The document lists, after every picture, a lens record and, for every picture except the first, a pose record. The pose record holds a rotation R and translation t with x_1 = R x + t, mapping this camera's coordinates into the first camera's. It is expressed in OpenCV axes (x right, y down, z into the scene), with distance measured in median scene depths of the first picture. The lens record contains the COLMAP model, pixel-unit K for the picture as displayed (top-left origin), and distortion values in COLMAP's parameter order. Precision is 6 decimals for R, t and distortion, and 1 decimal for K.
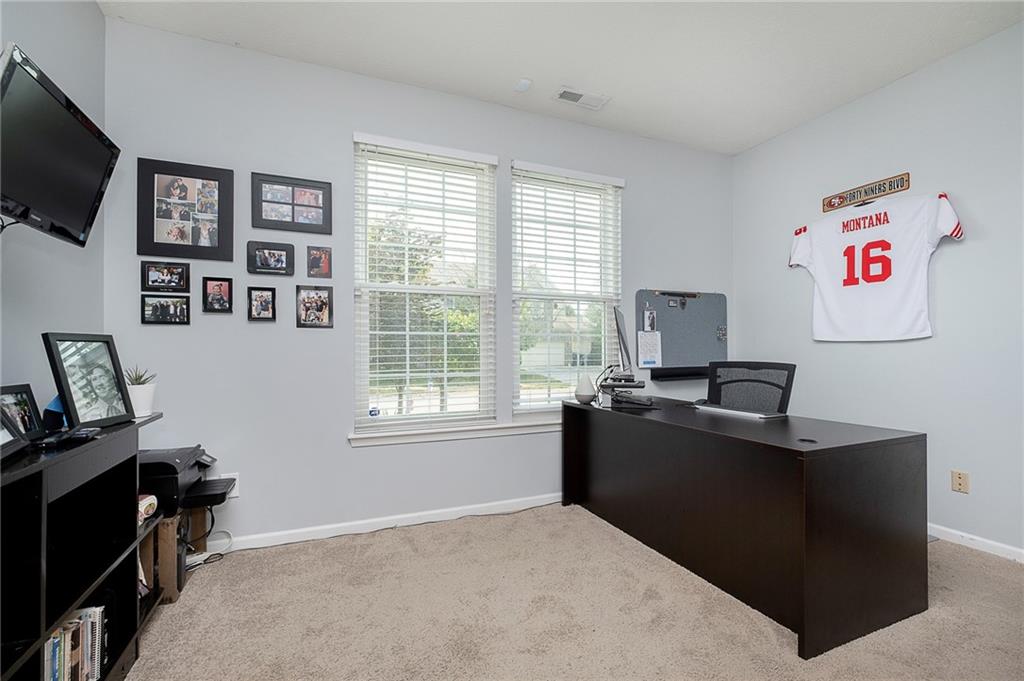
lens RADIAL K [[453.0, 0, 511.8], [0, 453.0, 350.7], [0, 0, 1]] dist [-0.000742, 0.000024]
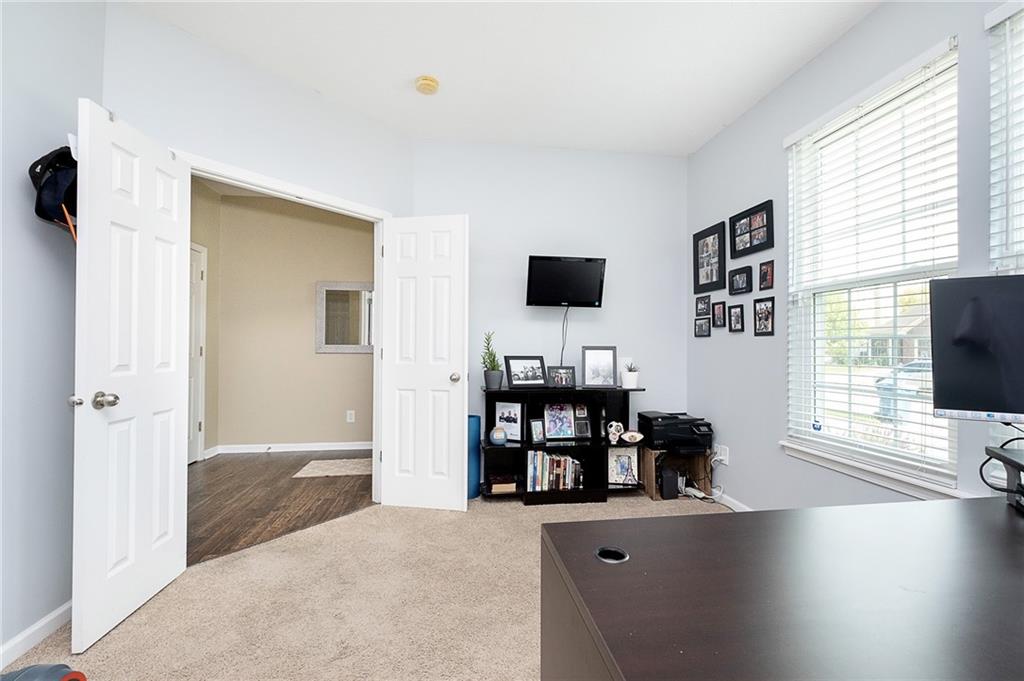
lens RADIAL K [[453.0, 0, 509.2], [0, 453.0, 340.4], [0, 0, 1]] dist [-0.000742, 0.000024]
pose [[-0.268716, -0.004739, -0.963208, 0.810330], [0.002336, 0.999982, -0.005571, -0.035525], [0.963217, -0.003747, -0.268700, 0.709072]]
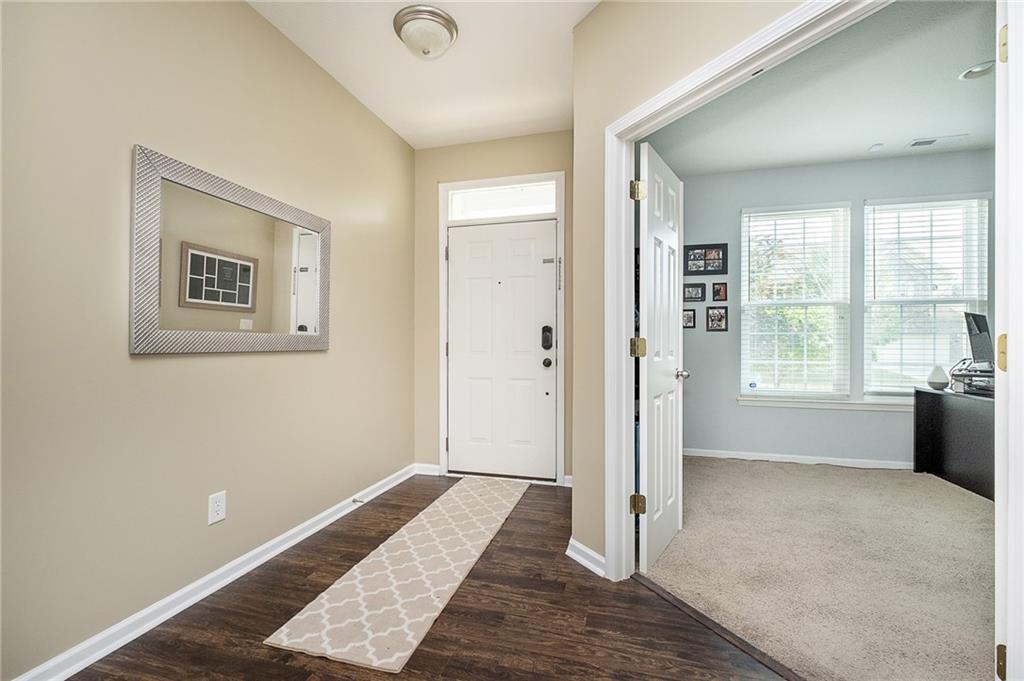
lens RADIAL K [[453.0, 0, 524.3], [0, 453.0, 343.4], [0, 0, 1]] dist [-0.000742, 0.000024]
pose [[0.801698, 0.004763, -0.597711, -0.004975], [-0.005981, 0.999982, -0.000054, -0.001899], [0.597700, 0.003619, 0.801712, -0.780960]]
